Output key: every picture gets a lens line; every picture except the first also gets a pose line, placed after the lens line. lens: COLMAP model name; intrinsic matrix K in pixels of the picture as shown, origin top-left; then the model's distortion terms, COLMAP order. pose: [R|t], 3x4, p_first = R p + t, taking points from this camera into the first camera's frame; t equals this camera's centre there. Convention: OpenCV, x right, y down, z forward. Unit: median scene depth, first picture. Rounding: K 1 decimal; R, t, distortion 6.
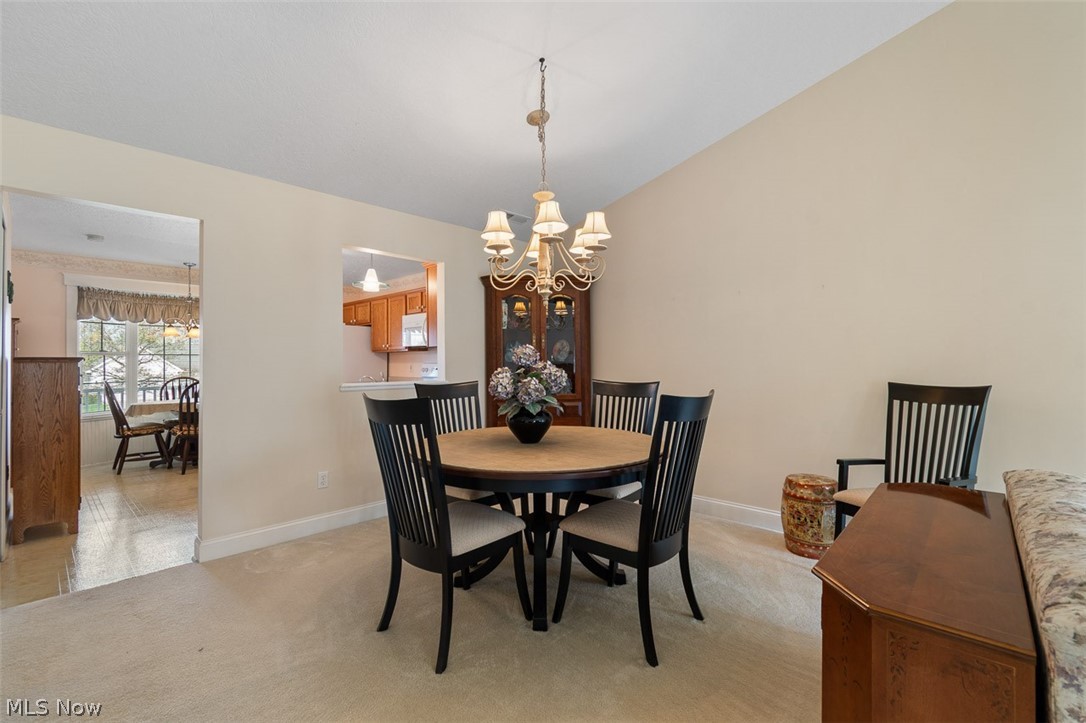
lens RADIAL K [[469.1, 0, 546.0], [0, 469.1, 358.7], [0, 0, 1]] dist [-0.001469, -0.000344]
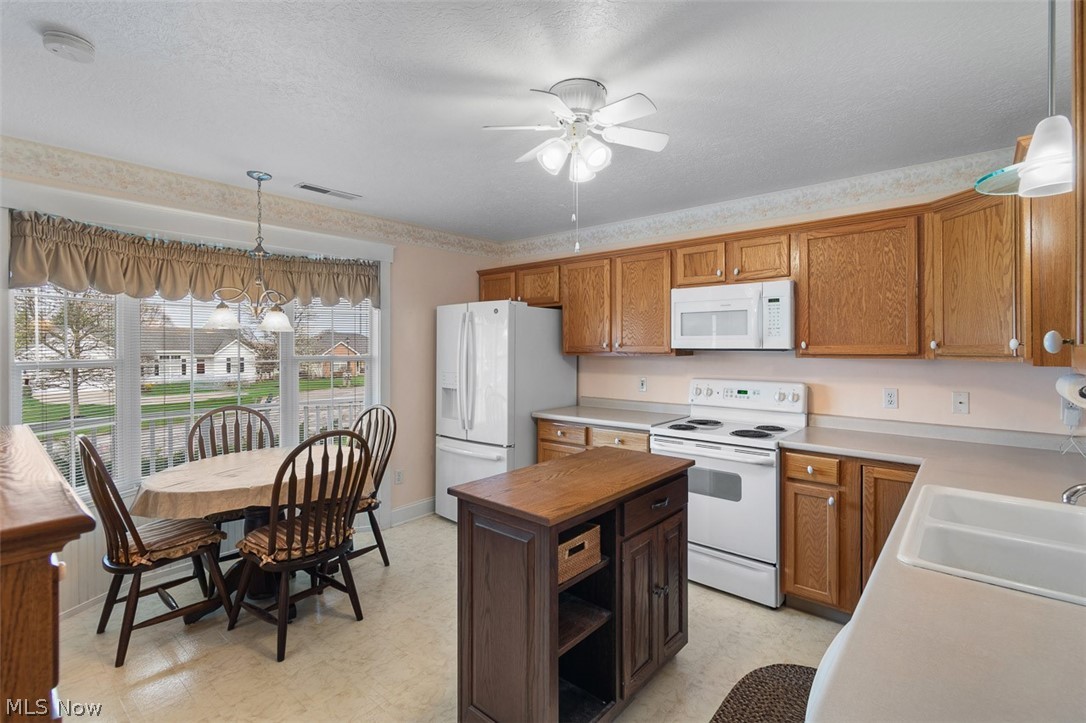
lens RADIAL K [[493.5, 0, 550.1], [0, 493.5, 347.3], [0, 0, 1]] dist [0.003217, 0.000861]
pose [[0.998714, 0.003129, 0.050603, -0.529115], [-0.003440, 0.999976, 0.006045, -0.033708], [-0.050583, -0.006211, 0.998701, 0.520784]]
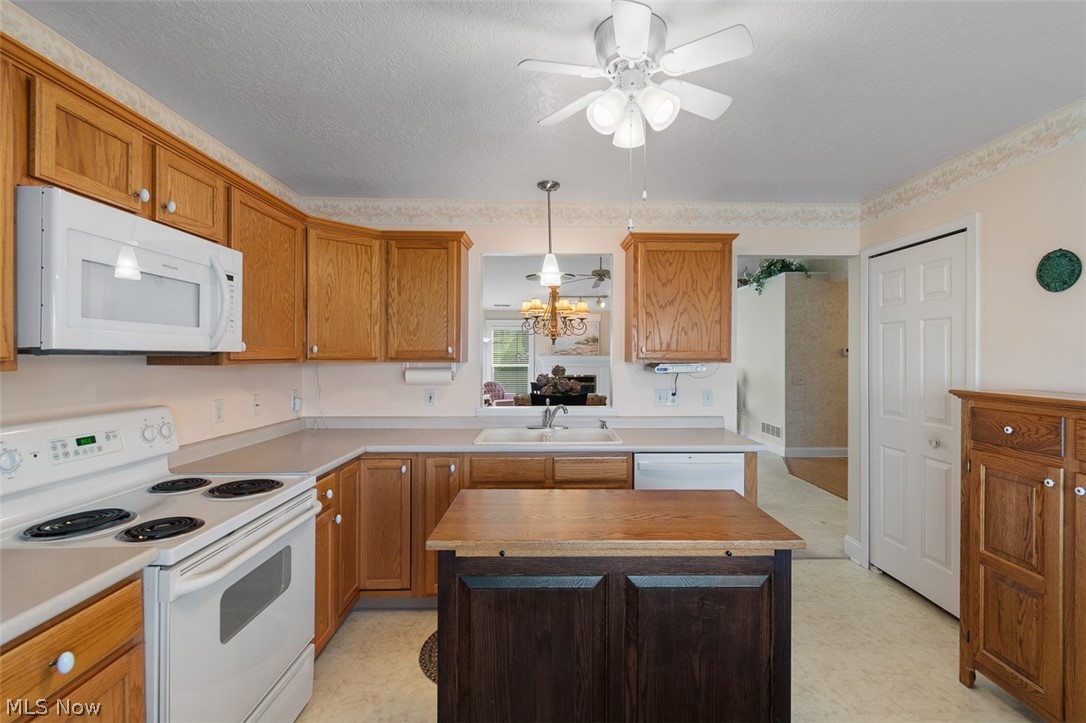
lens RADIAL K [[469.1, 0, 546.0], [0, 469.1, 358.7], [0, 0, 1]] dist [-0.001469, -0.000344]
pose [[-0.684715, -0.003851, 0.728800, -0.655844], [-0.004729, 0.999988, 0.000842, -0.026054], [-0.728795, -0.002870, -0.684726, 1.115868]]
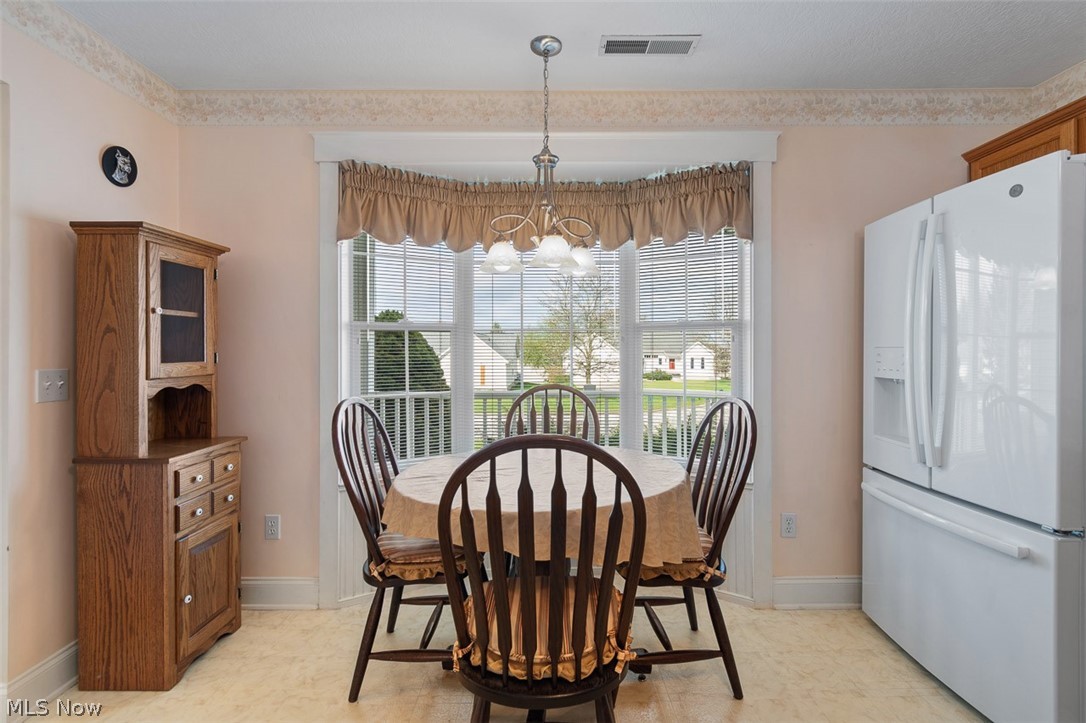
lens RADIAL K [[493.5, 0, 550.1], [0, 493.5, 347.3], [0, 0, 1]] dist [0.003217, 0.000861]
pose [[0.690042, 0.002179, -0.723766, -0.548463], [0.002208, 0.999984, 0.005117, 0.007106], [0.723766, -0.005129, 0.690026, 0.824866]]
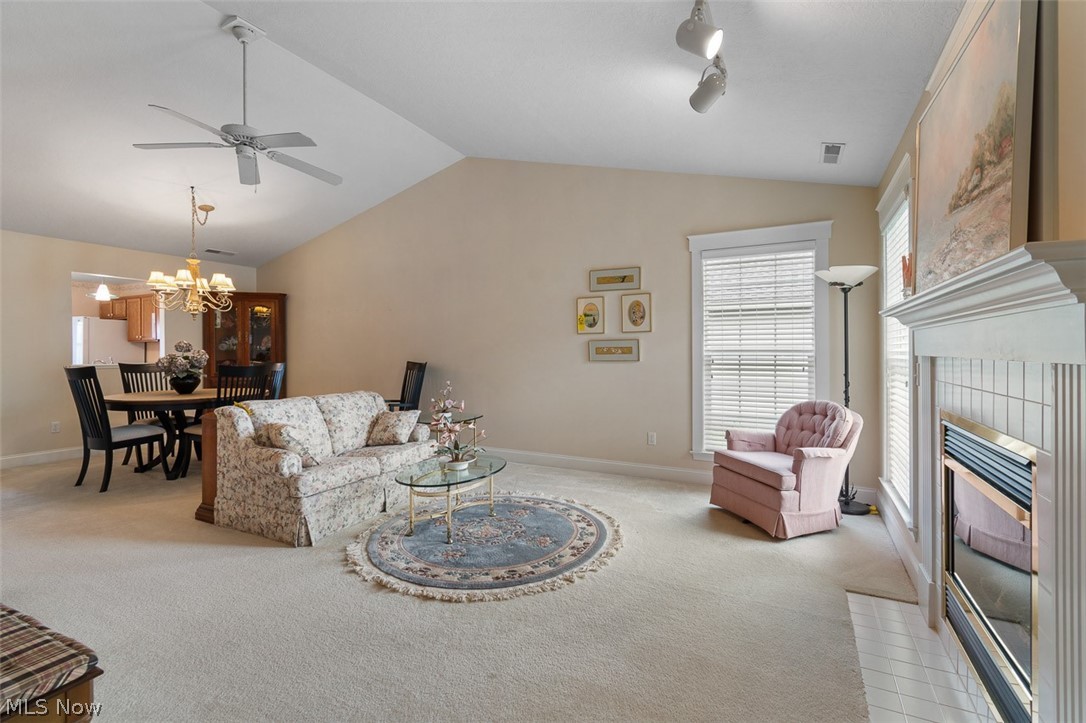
lens RADIAL K [[497.3, 0, 545.4], [0, 497.3, 352.4], [0, 0, 1]] dist [-0.000088, 0.000157]
pose [[0.963340, -0.000185, 0.268285, 0.377306], [-0.001718, 0.999975, 0.006858, -0.000336], [-0.268279, -0.007068, 0.963315, -0.594111]]
